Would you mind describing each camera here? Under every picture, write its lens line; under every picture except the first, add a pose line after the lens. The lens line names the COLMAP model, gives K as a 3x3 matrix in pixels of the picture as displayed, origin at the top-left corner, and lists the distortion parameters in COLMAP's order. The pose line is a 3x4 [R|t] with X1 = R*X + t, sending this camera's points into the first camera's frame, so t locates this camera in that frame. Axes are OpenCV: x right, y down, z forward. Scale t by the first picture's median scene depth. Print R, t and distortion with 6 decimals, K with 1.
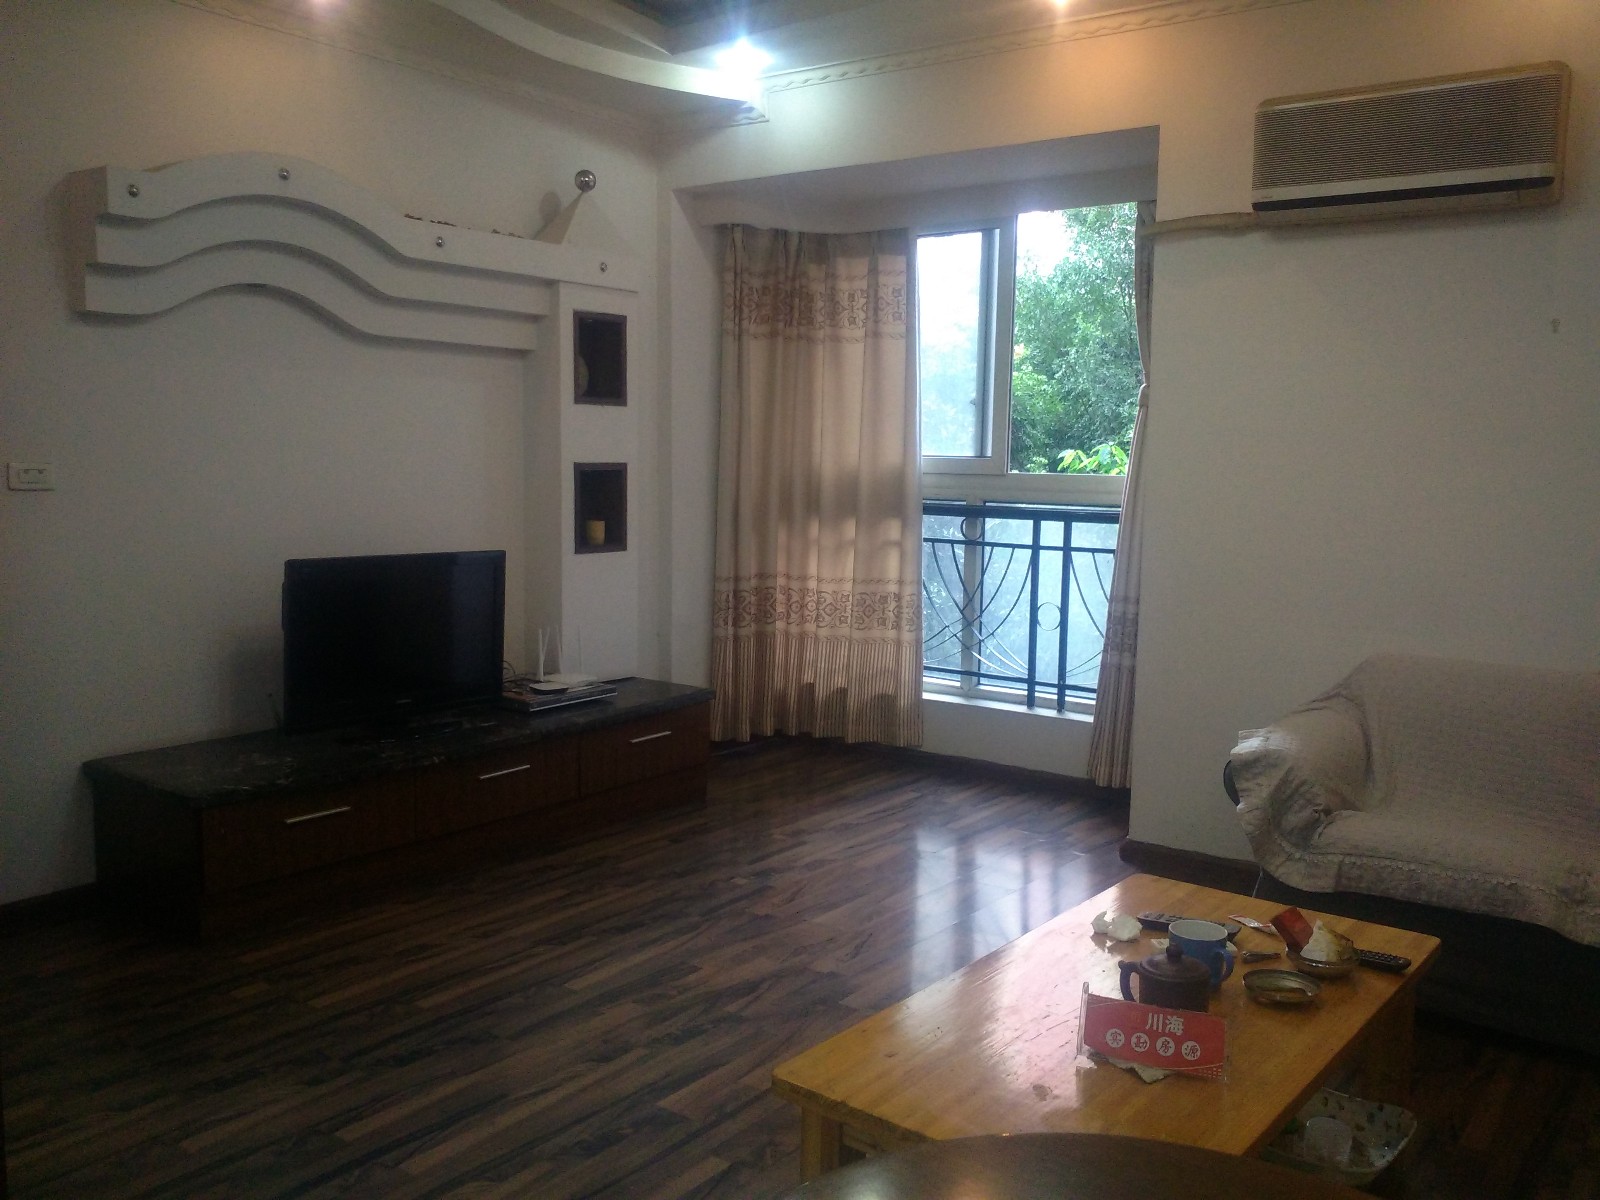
lens RADIAL K [[1419.2, 0, 805.3], [0, 1419.2, 600.1], [0, 0, 1]] dist [-0.002196, -0.002148]
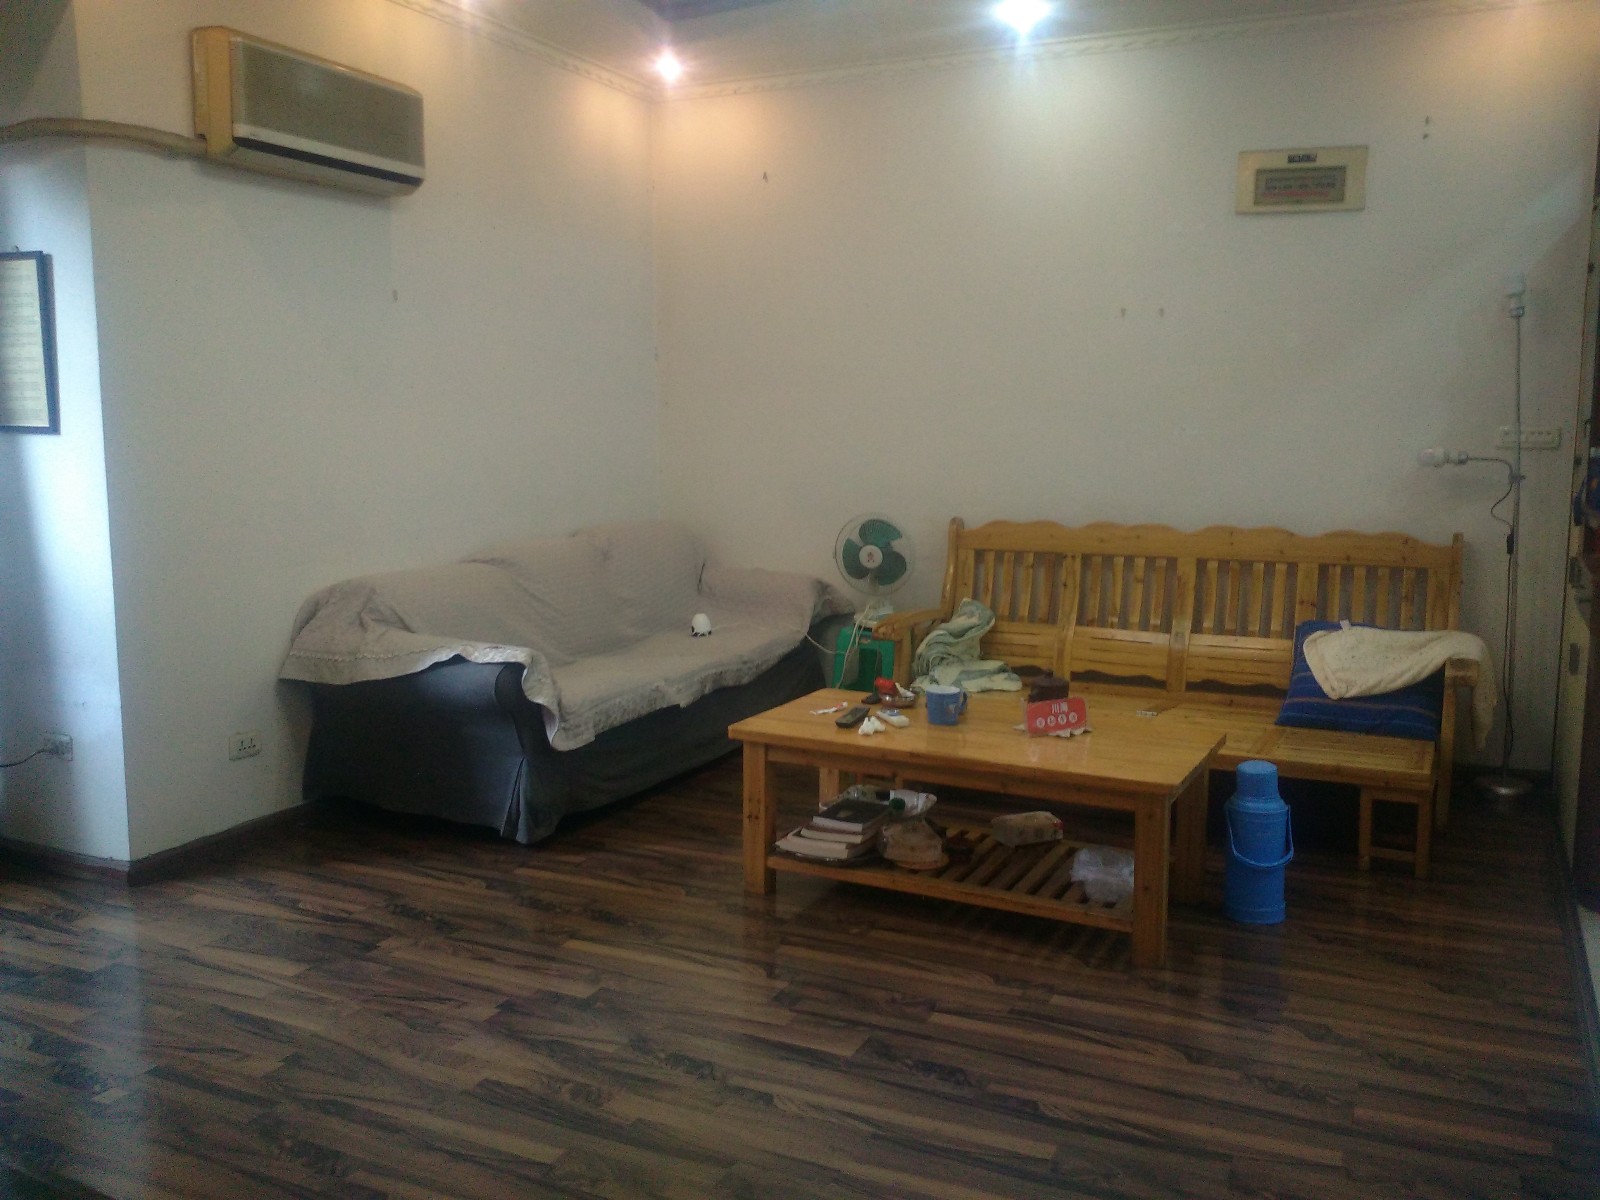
lens RADIAL K [[1419.2, 0, 802.9], [0, 1419.2, 601.2], [0, 0, 1]] dist [-0.002196, -0.002148]
pose [[-0.212875, -0.156543, 0.964458, -0.850329], [0.101385, 0.978215, 0.181154, -0.123505], [-0.971805, 0.136345, -0.192366, 0.984469]]
